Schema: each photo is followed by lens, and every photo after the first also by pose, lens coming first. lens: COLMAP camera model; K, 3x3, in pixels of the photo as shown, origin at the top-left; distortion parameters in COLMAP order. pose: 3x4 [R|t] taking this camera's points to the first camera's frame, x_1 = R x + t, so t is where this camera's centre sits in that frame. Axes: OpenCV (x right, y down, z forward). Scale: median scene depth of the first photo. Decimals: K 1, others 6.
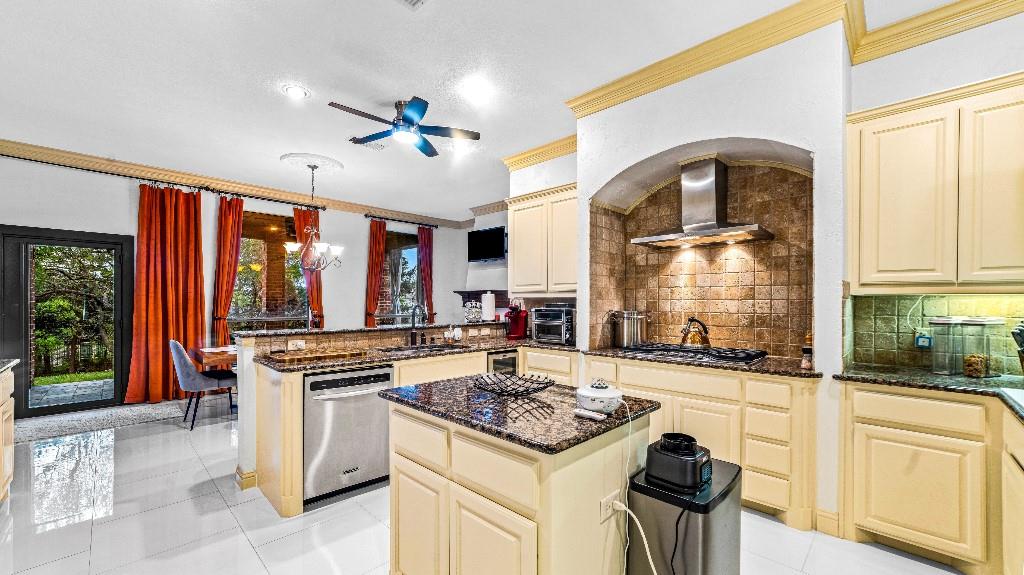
lens RADIAL K [[396.4, 0, 514.1], [0, 396.4, 295.2], [0, 0, 1]] dist [0.001085, 0.000265]
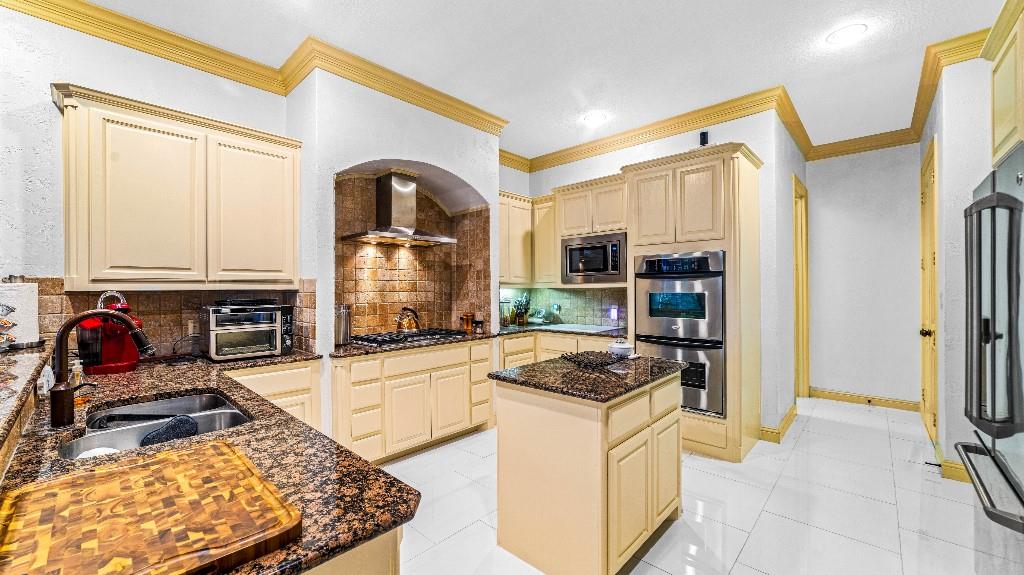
lens RADIAL K [[396.4, 0, 514.1], [0, 396.4, 295.2], [0, 0, 1]] dist [0.001085, 0.000265]
pose [[-0.020295, -0.006163, 0.999775, -0.496550], [-0.000030, 0.999981, 0.006164, 0.009383], [-0.999794, 0.000095, -0.020295, 0.491006]]
